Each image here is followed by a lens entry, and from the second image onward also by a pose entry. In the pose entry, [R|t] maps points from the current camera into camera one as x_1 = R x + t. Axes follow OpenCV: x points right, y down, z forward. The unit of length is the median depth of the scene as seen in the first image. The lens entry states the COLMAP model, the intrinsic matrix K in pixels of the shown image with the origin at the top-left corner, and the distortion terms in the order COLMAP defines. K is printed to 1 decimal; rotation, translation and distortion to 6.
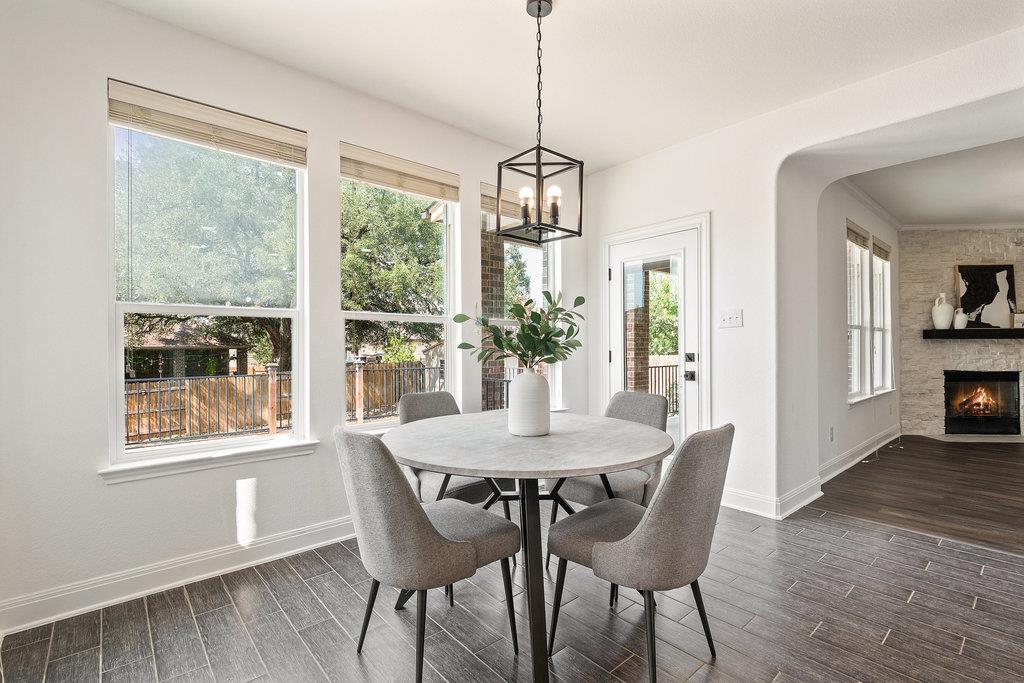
lens RADIAL K [[469.1, 0, 512.0], [0, 469.1, 349.1], [0, 0, 1]] dist [-0.005089, -0.002291]
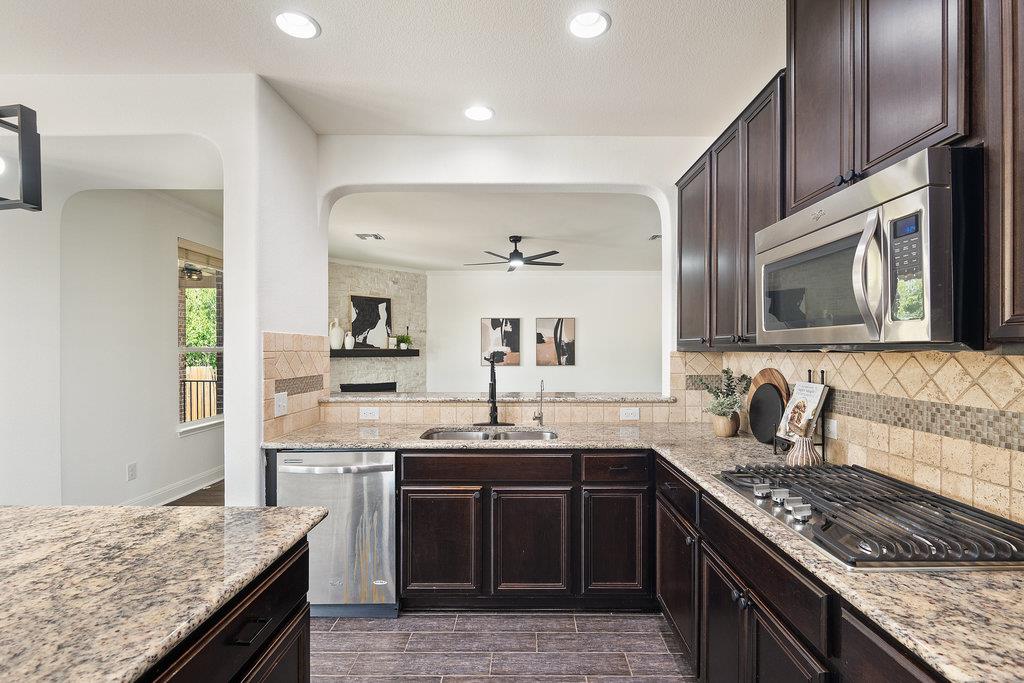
lens RADIAL K [[469.1, 0, 521.1], [0, 469.1, 351.0], [0, 0, 1]] dist [-0.005089, -0.002291]
pose [[0.669256, 0.003701, 0.743022, 0.363848], [-0.004980, 0.999987, -0.000495, -0.039987], [-0.743015, -0.003369, 0.669266, -0.125116]]
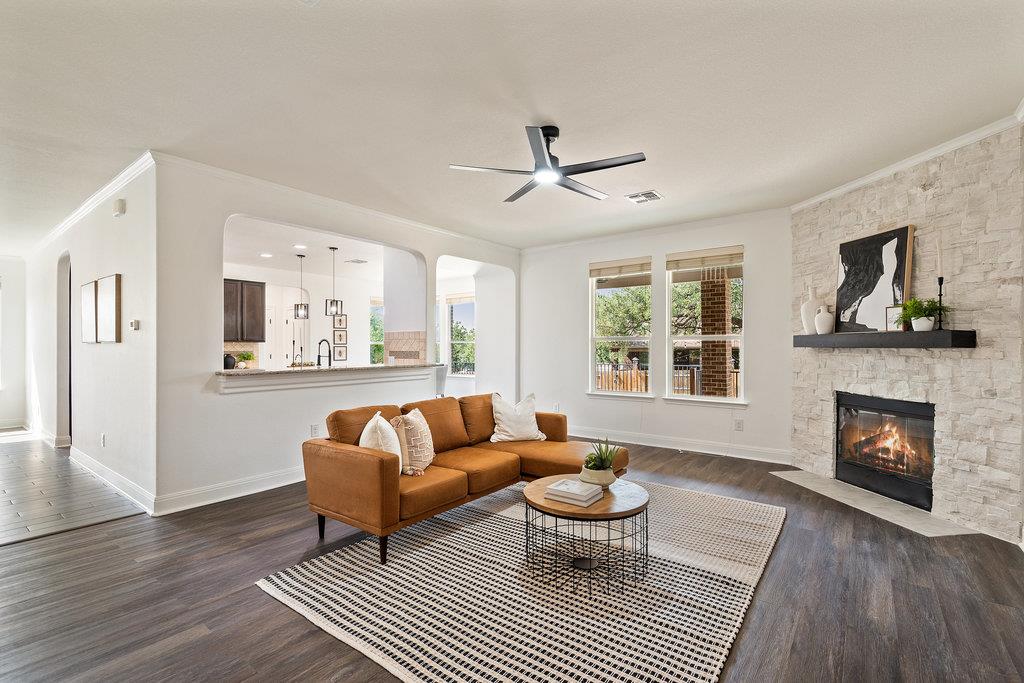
lens RADIAL K [[469.1, 0, 510.2], [0, 469.1, 344.2], [0, 0, 1]] dist [-0.005089, -0.002291]
pose [[0.199642, 0.000711, -0.979869, 1.570883], [-0.000604, 1.000000, 0.000602, -0.027789], [0.979869, 0.000471, 0.199642, 0.370039]]
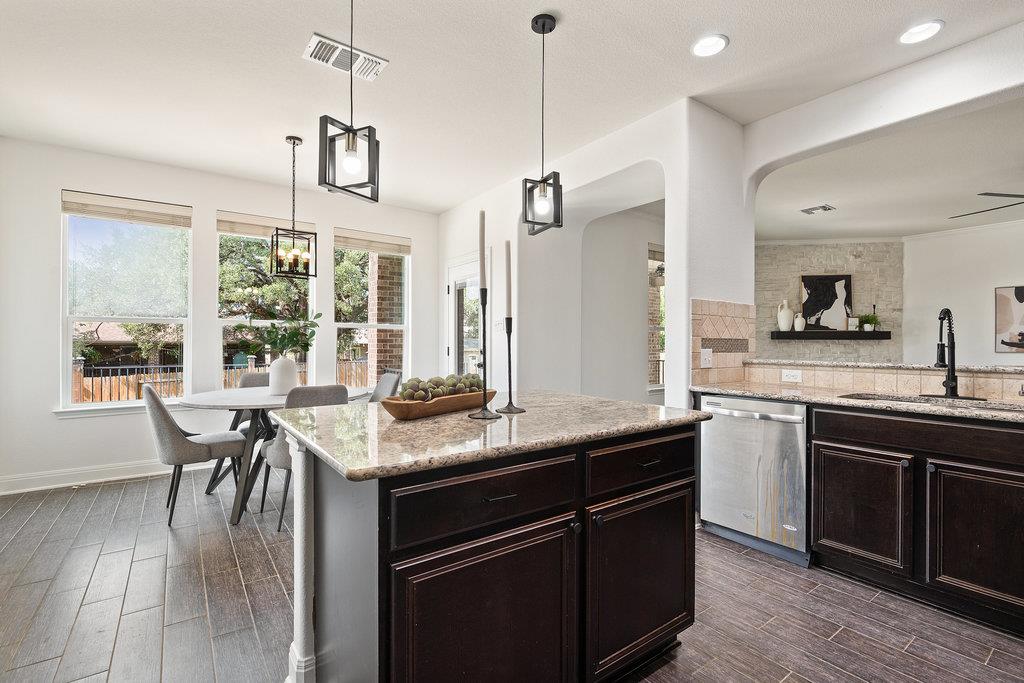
lens RADIAL K [[469.1, 0, 520.7], [0, 469.1, 345.4], [0, 0, 1]] dist [-0.005089, -0.002291]
pose [[0.995691, 0.008427, -0.092349, 0.377960], [-0.008500, 0.999964, -0.000397, -0.001338], [0.092342, 0.001180, 0.995727, -0.218384]]
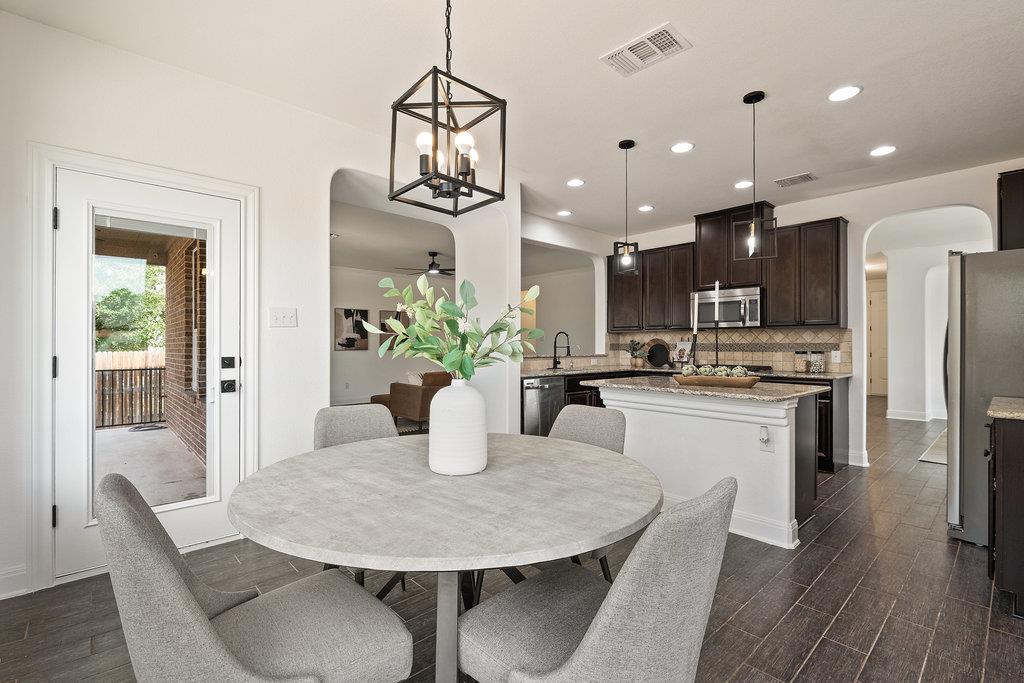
lens RADIAL K [[469.1, 0, 505.6], [0, 469.1, 342.3], [0, 0, 1]] dist [-0.005089, -0.002291]
pose [[-0.004602, 0.014473, 0.999885, -0.227645], [-0.003187, 0.999890, -0.014488, -0.003557], [-0.999984, -0.003254, -0.004555, 0.309529]]
